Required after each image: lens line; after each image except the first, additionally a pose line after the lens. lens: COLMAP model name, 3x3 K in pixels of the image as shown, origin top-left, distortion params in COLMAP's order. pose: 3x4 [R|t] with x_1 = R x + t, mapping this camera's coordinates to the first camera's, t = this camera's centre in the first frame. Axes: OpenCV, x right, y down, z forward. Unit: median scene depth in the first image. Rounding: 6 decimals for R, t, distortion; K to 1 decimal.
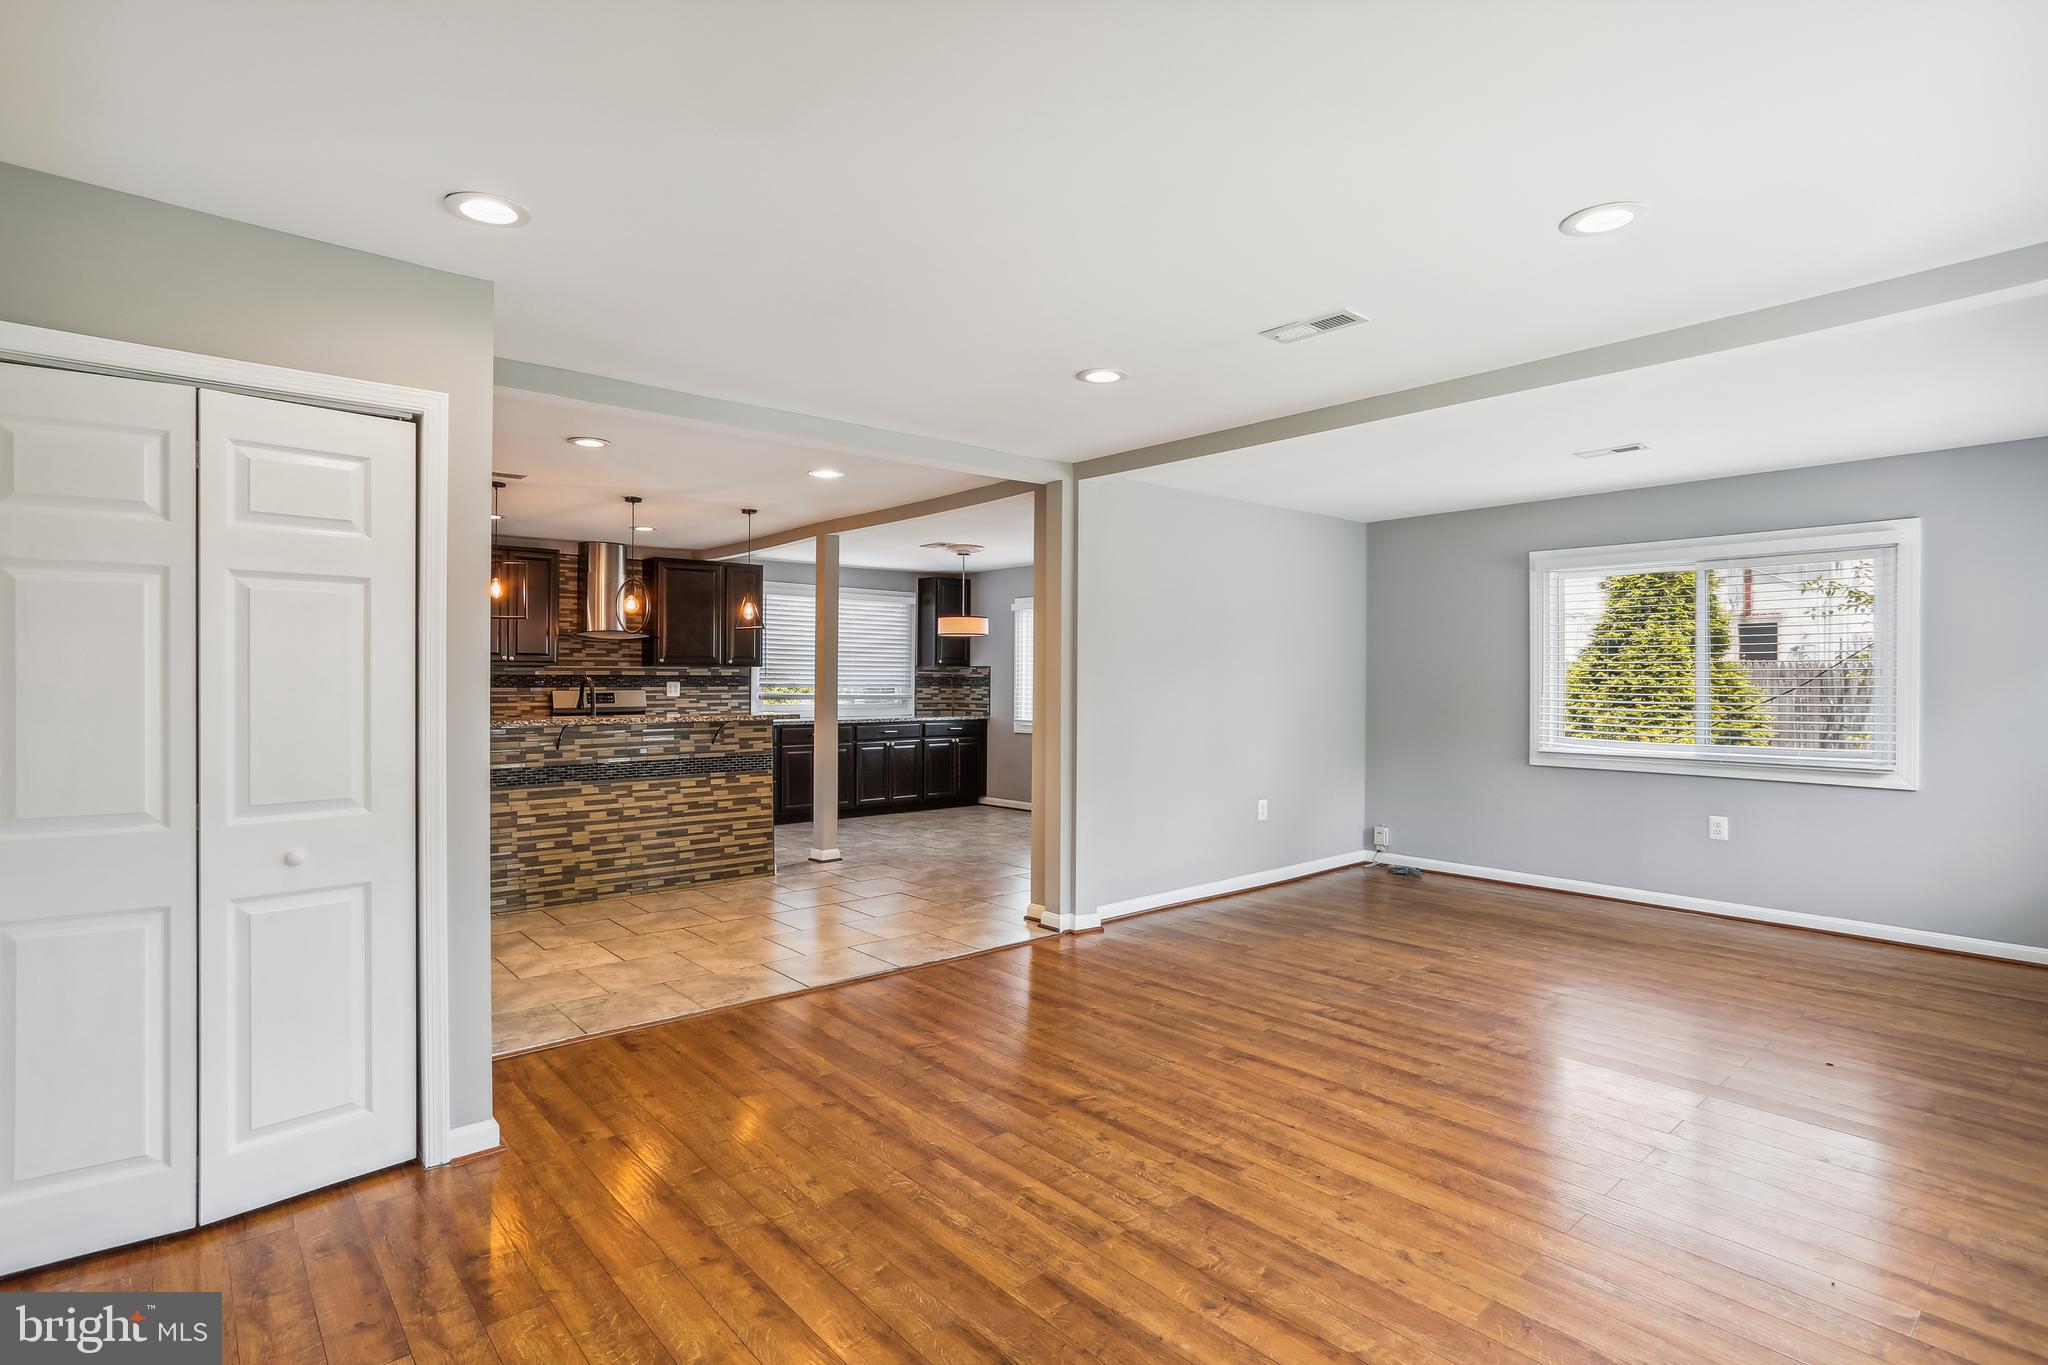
lens RADIAL K [[999.5, 0, 964.0], [0, 999.5, 687.5], [0, 0, 1]] dist [0.000307, 0.021893]
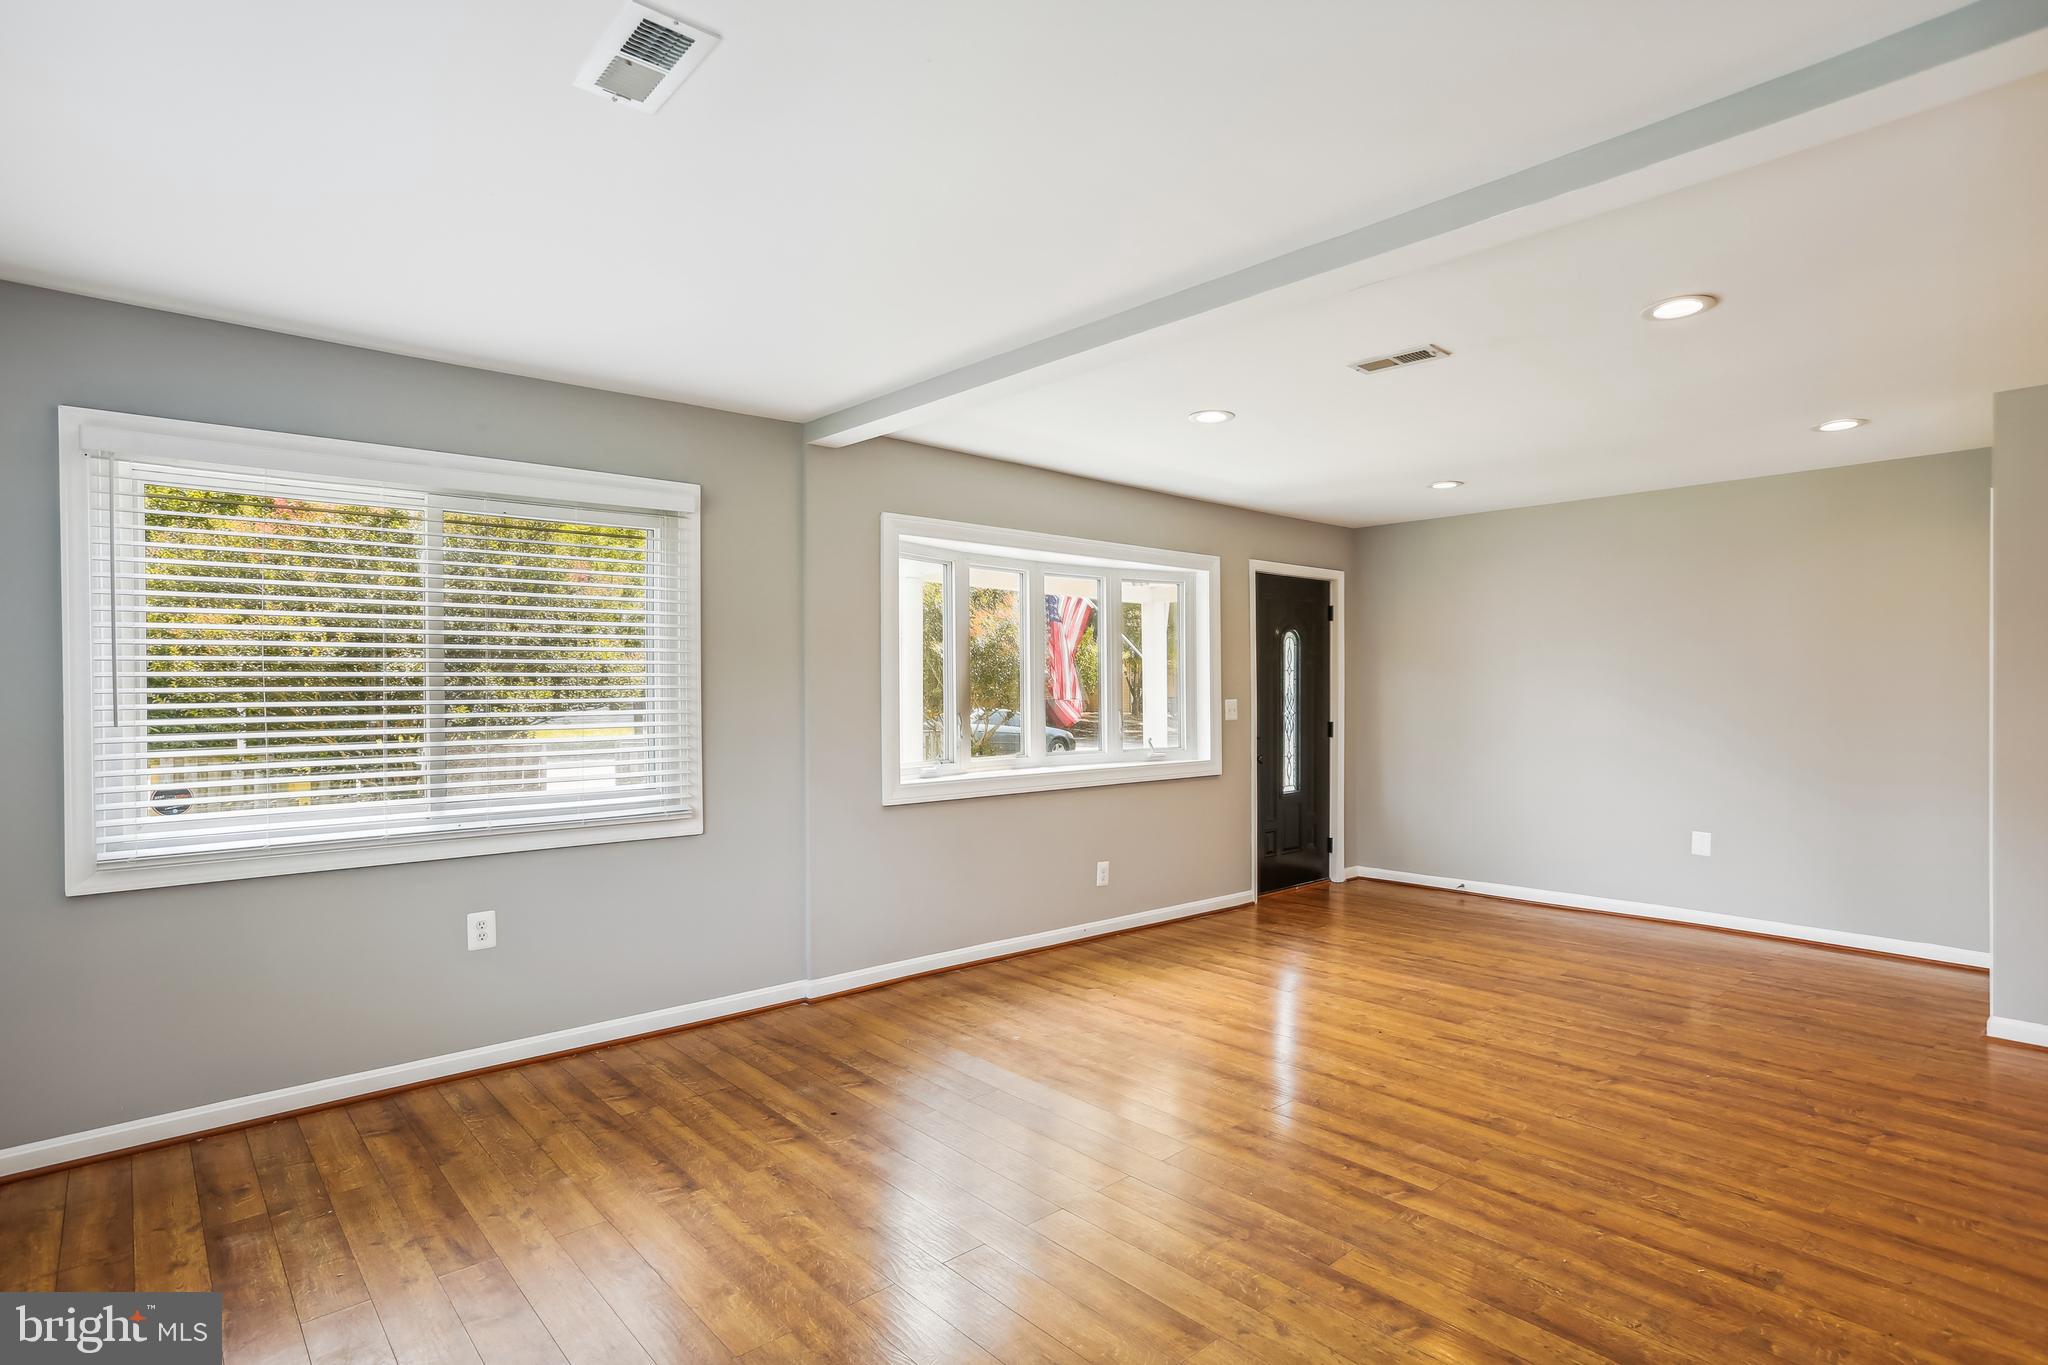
lens RADIAL K [[1021.6, 0, 1030.4], [0, 1021.6, 671.8], [0, 0, 1]] dist [-0.048255, 0.023633]
pose [[-0.997561, -0.005337, -0.069602, 0.742296], [-0.005016, 0.999976, -0.004786, -0.005513], [0.069626, -0.004425, -0.997563, 1.871918]]
